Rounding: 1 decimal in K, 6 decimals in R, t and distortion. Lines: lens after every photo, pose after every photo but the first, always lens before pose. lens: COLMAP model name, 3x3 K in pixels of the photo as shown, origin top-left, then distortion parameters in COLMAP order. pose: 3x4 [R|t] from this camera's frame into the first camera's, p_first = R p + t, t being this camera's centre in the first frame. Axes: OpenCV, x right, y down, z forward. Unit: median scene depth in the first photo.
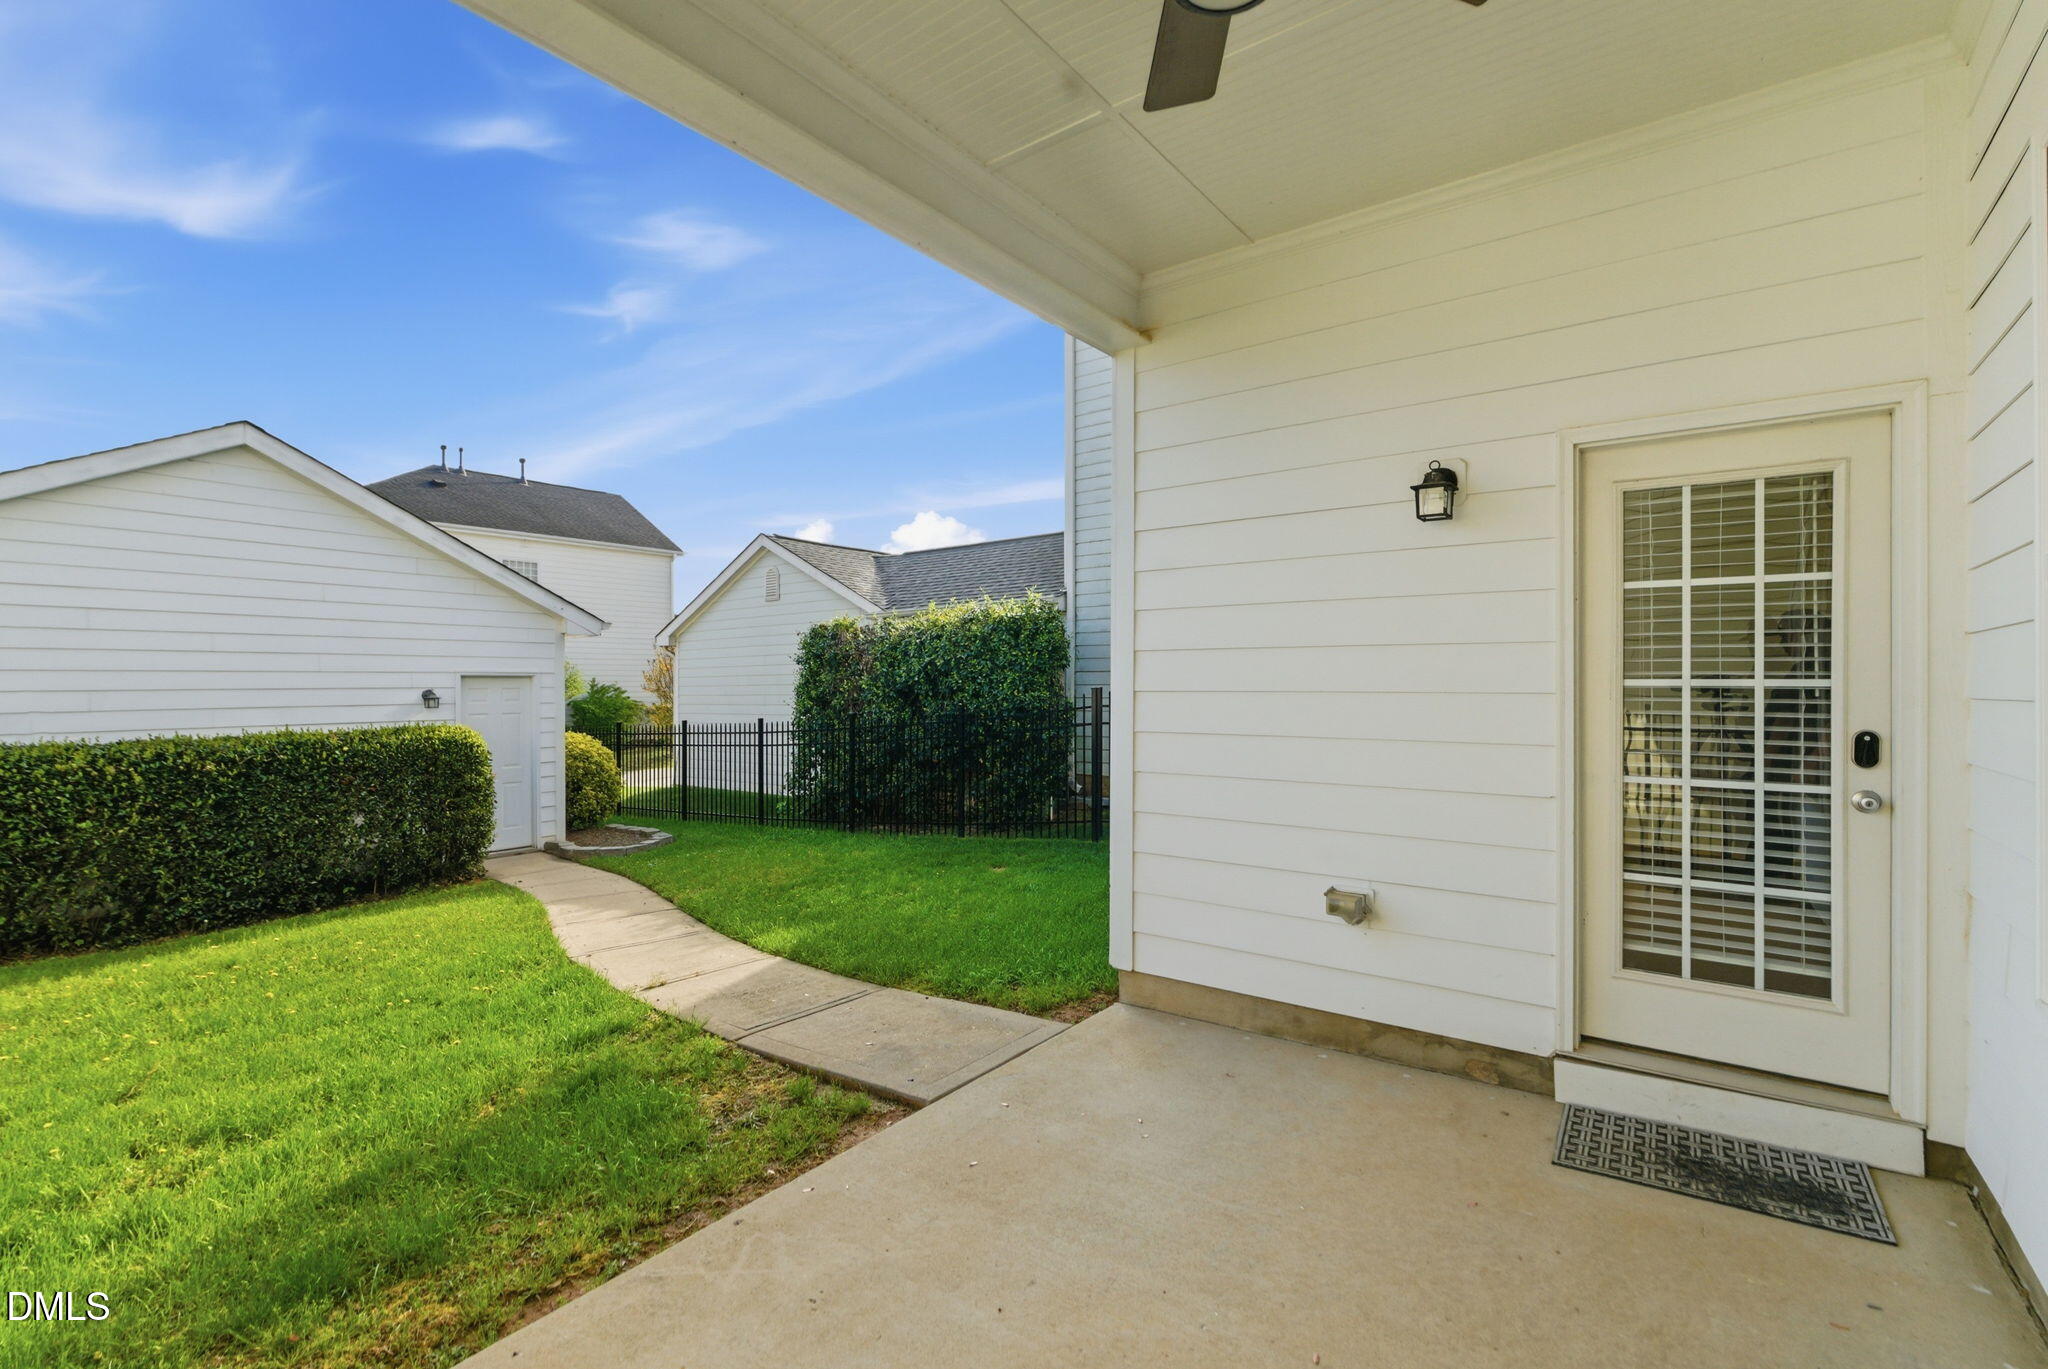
lens RADIAL K [[925.4, 0, 1023.3], [0, 925.4, 687.4], [0, 0, 1]] dist [-0.000421, -0.000329]
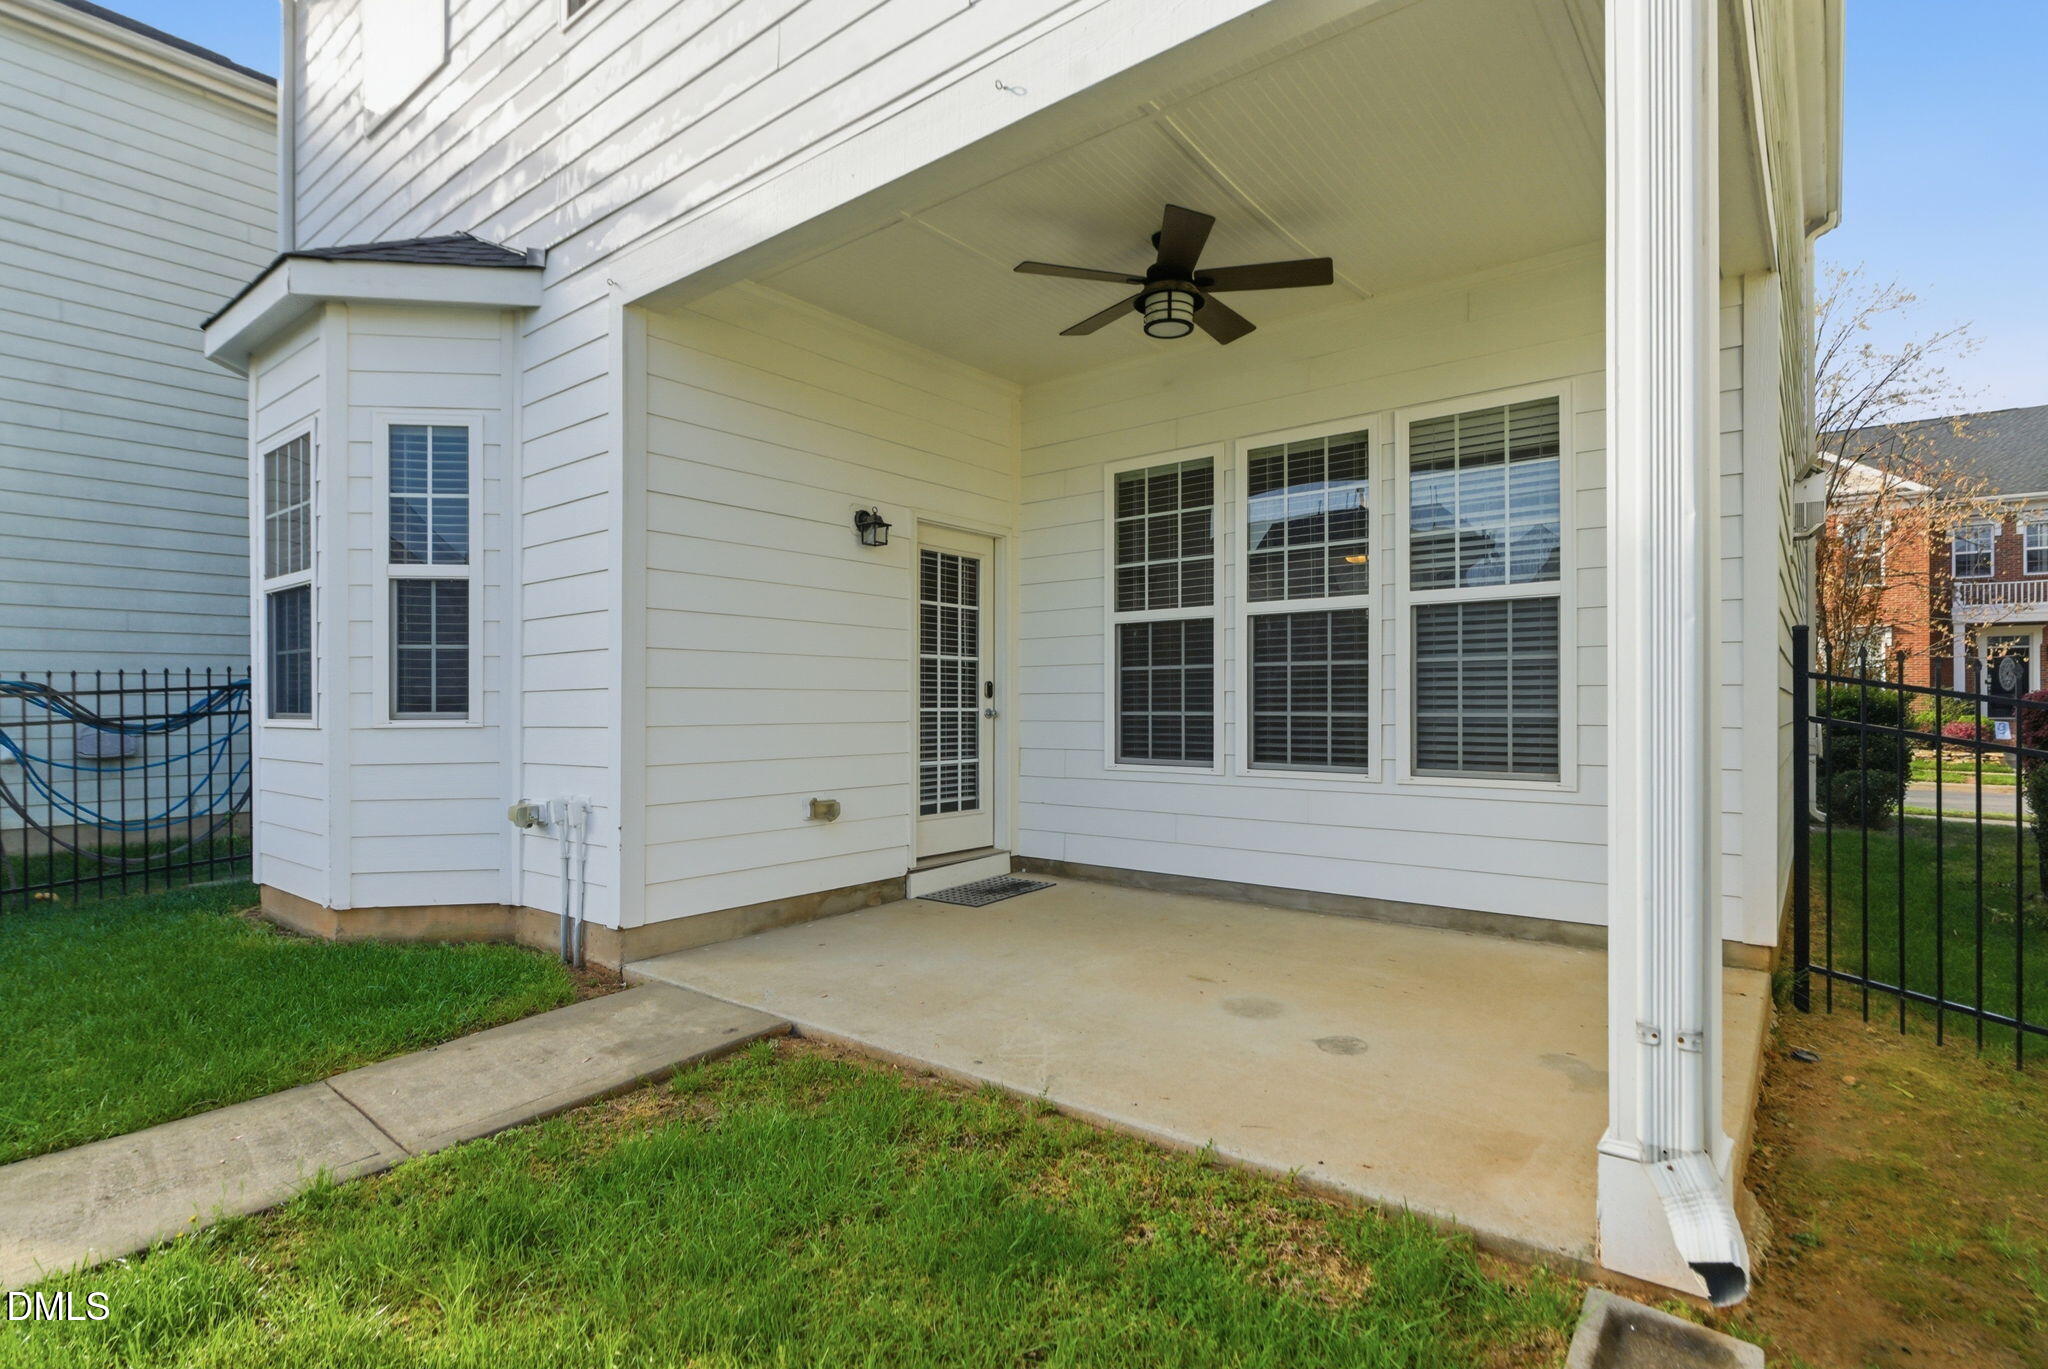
lens RADIAL K [[1054.6, 0, 1029.5], [0, 1054.6, 693.2], [0, 0, 1]] dist [0.004238, 0.000075]
pose [[0.045040, 0.000396, 0.998985, -1.405400], [0.000074, 1.000000, -0.000400, 0.068213], [-0.998985, 0.000092, 0.045040, 0.709231]]
